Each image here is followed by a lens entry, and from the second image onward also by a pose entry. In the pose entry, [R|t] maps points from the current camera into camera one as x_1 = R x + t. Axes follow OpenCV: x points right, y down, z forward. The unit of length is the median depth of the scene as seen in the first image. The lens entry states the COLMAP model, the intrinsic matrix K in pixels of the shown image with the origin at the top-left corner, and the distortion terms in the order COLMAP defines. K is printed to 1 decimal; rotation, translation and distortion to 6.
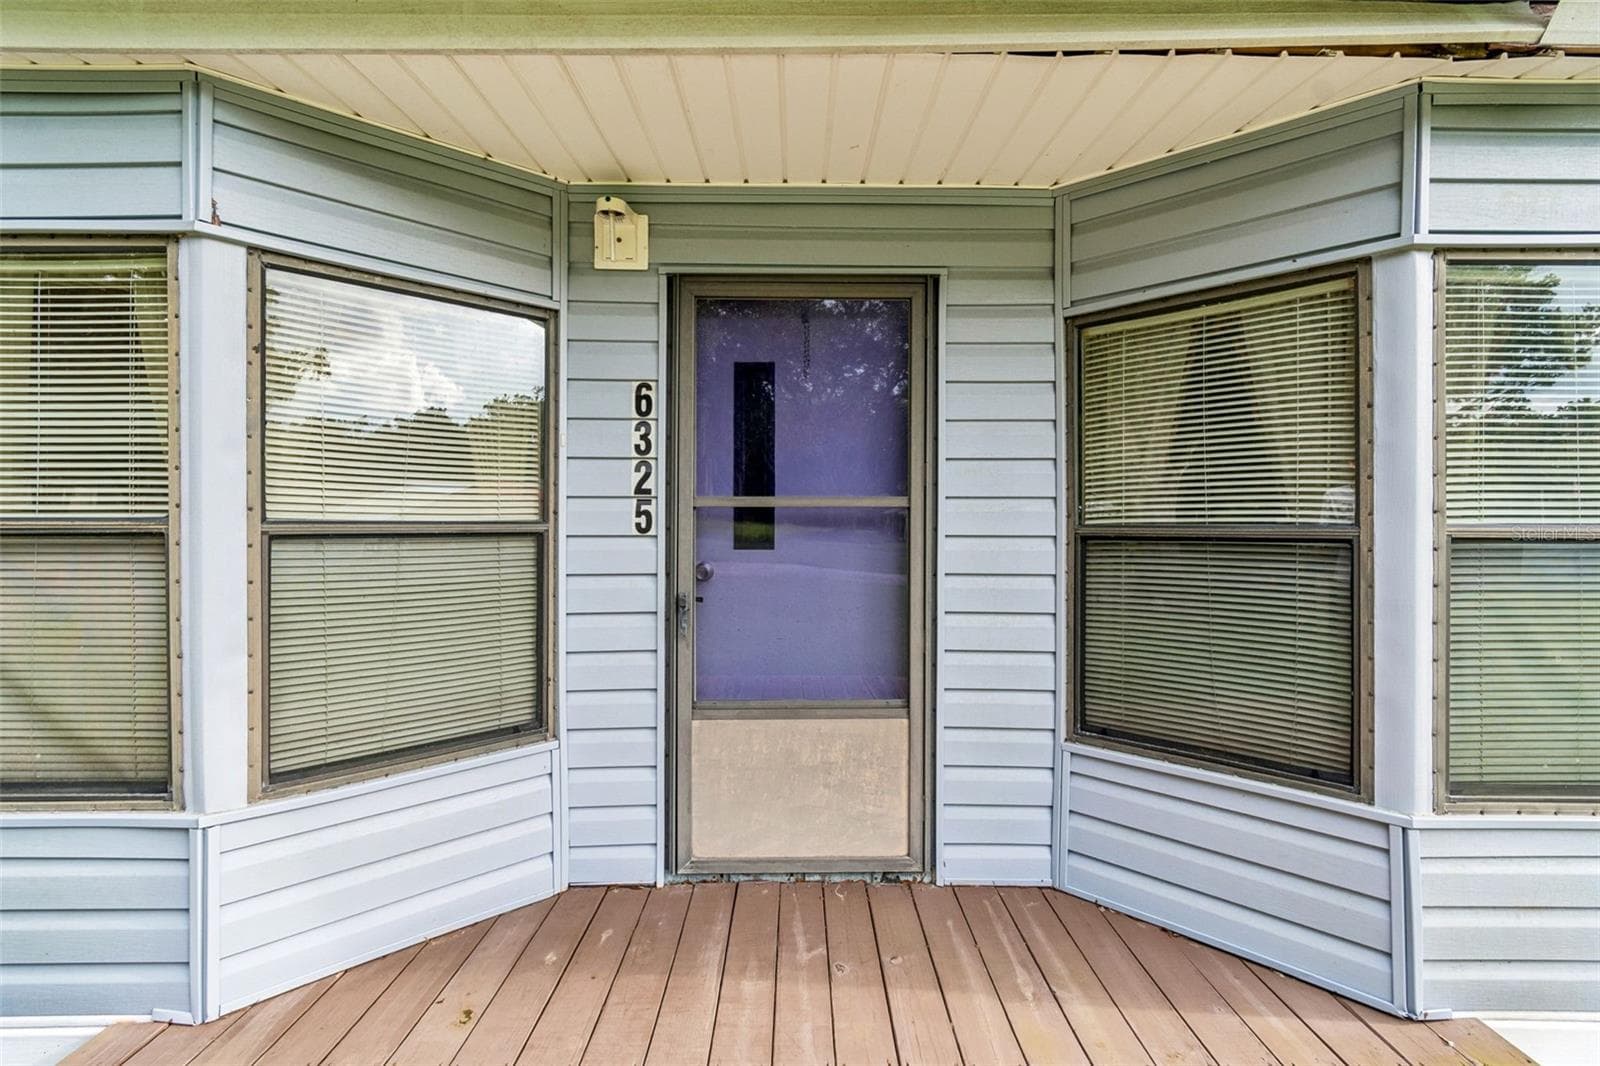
lens RADIAL K [[741.0, 0, 800.0], [0, 741.0, 533.0], [0, 0, 1]] dist [0.000113, -0.000082]
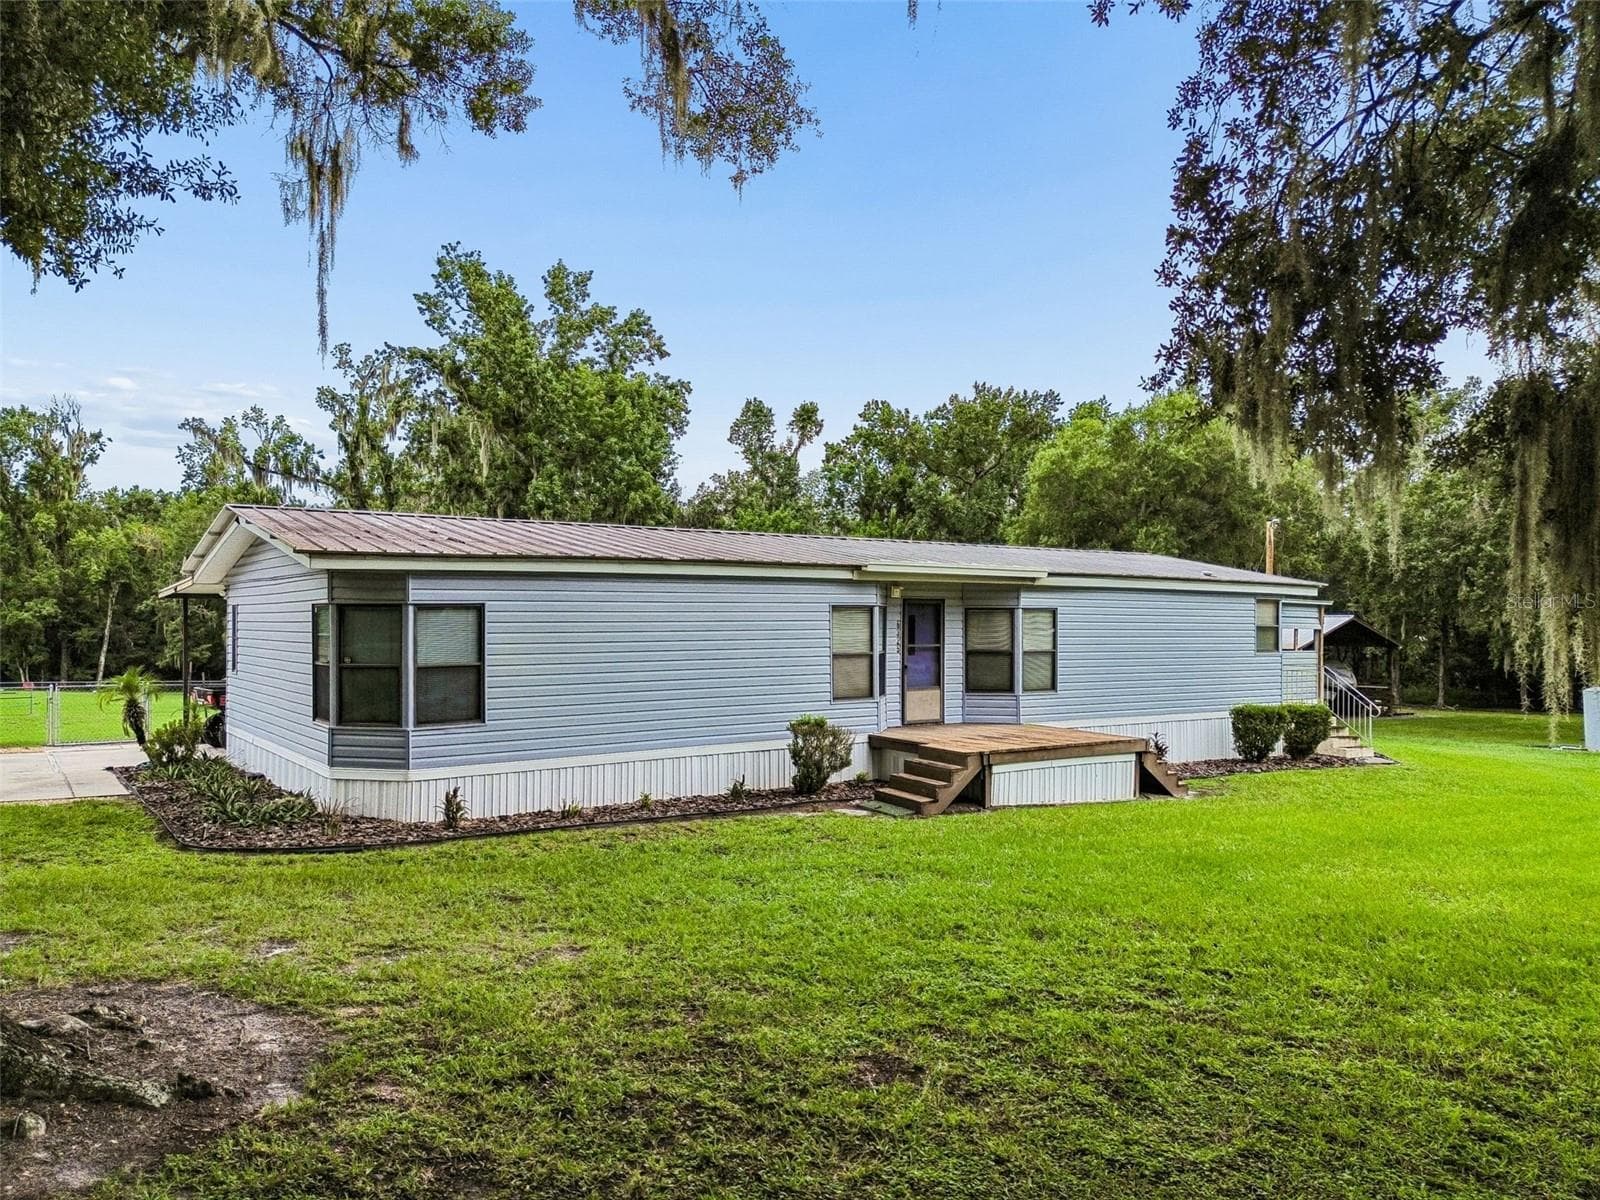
lens RADIAL K [[1138.9, 0, 801.3], [0, 1138.9, 610.9], [0, 0, 1]] dist [0.092593, -0.096424]
pose [[0.820516, 0.004615, 0.571605, -4.935548], [0.002648, 0.999926, -0.011874, -0.183676], [-0.571617, 0.011256, 0.820443, -4.682835]]
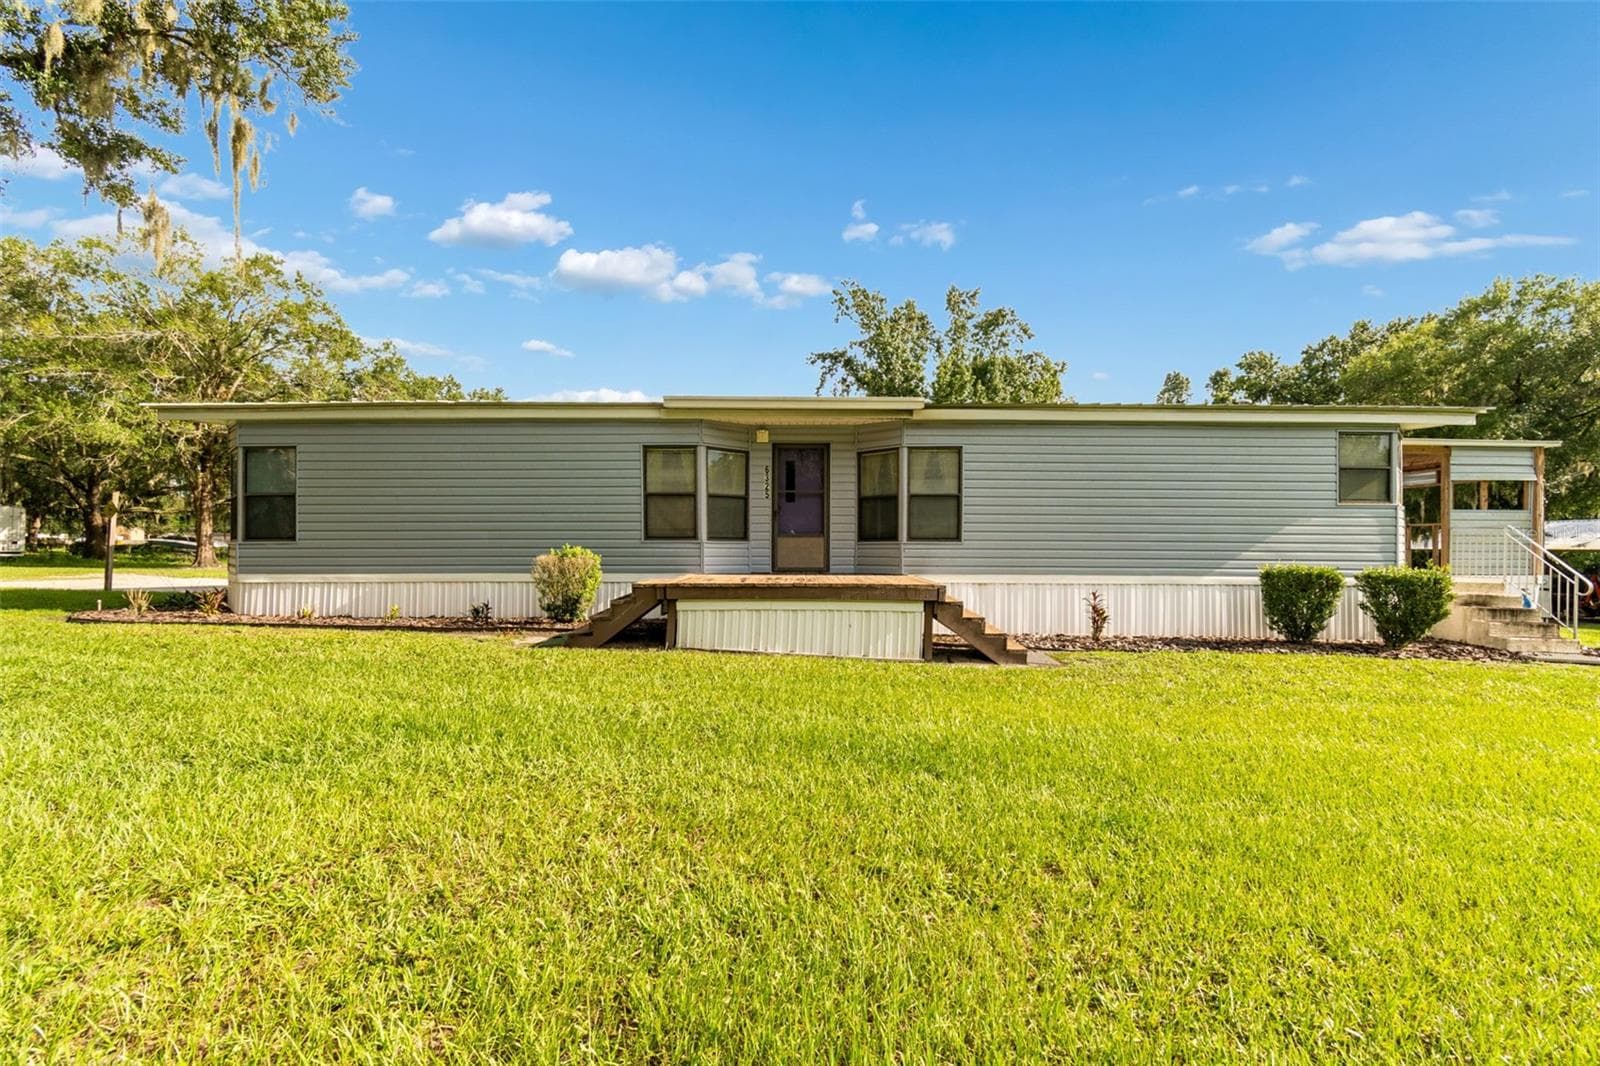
lens RADIAL K [[706.0, 0, 807.0], [0, 706.0, 546.2], [0, 0, 1]] dist [0.011804, -0.006403]
pose [[0.999998, -0.000369, -0.001732, 0.049166], [0.000355, 0.999969, -0.007836, 0.342645], [0.001735, 0.007835, 0.999968, -3.510718]]
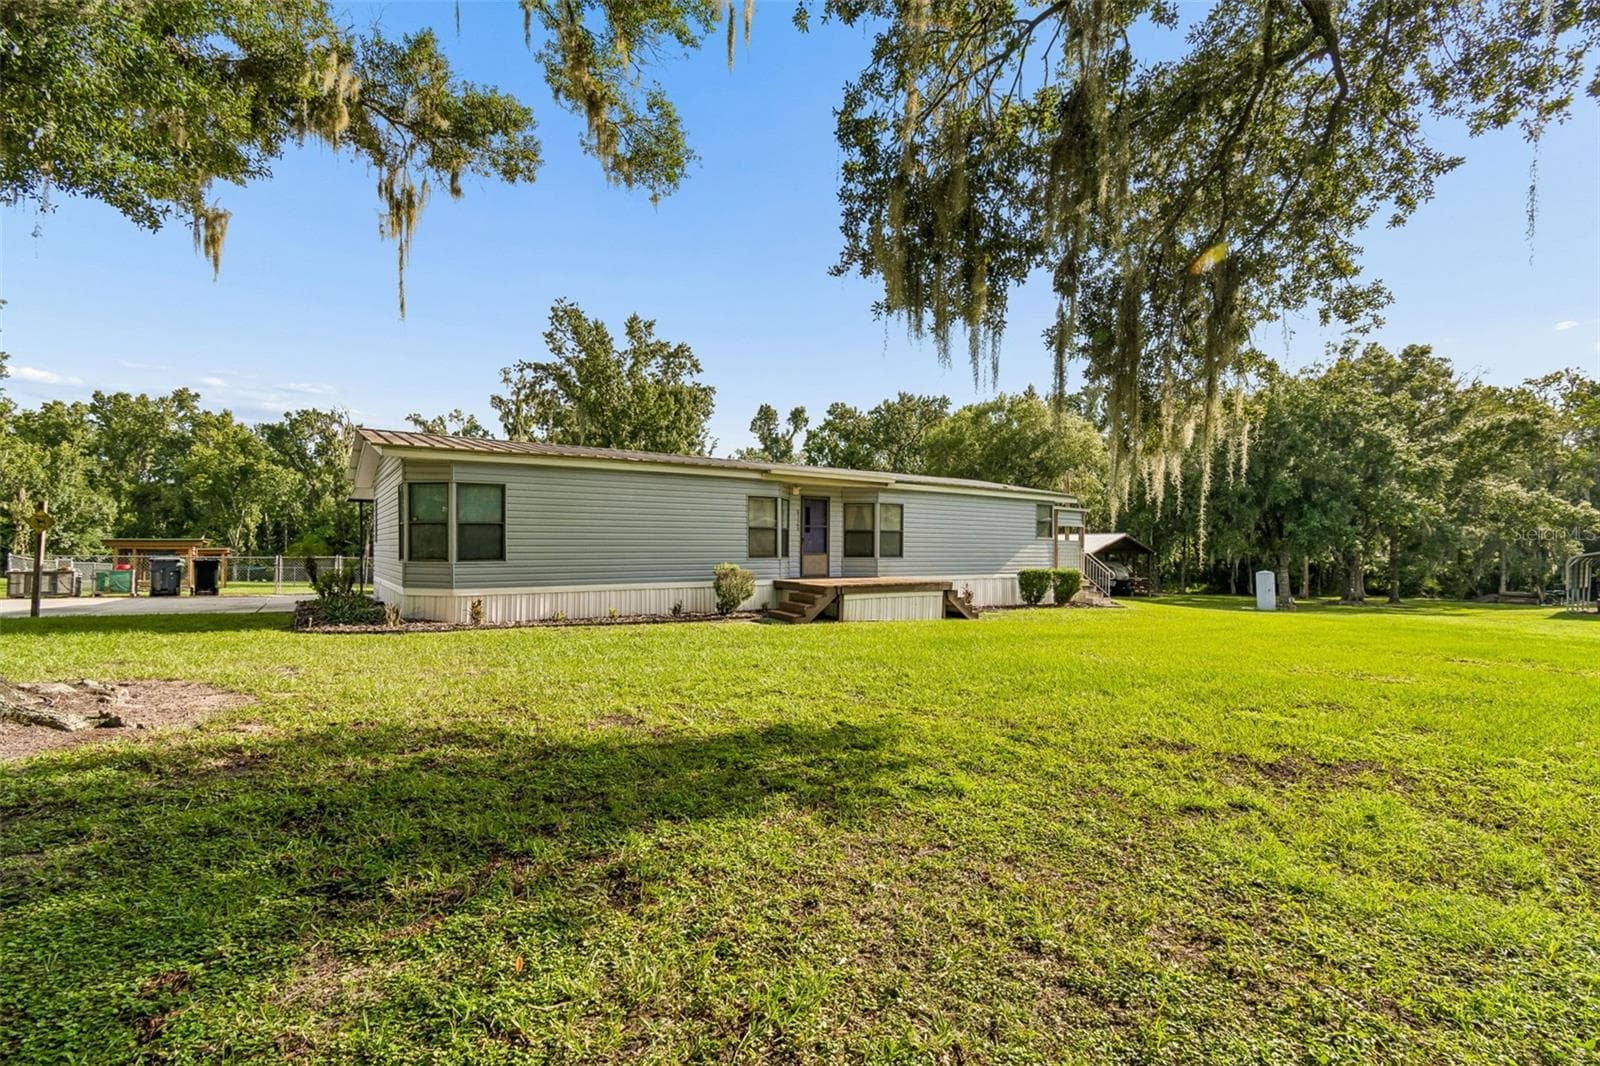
lens RADIAL K [[706.0, 0, 807.0], [0, 706.0, 546.2], [0, 0, 1]] dist [0.011804, -0.006403]
pose [[0.819554, 0.002542, 0.572997, -4.210813], [0.001531, 0.999977, -0.006625, 0.208380], [-0.573000, 0.006307, 0.819531, -4.874010]]
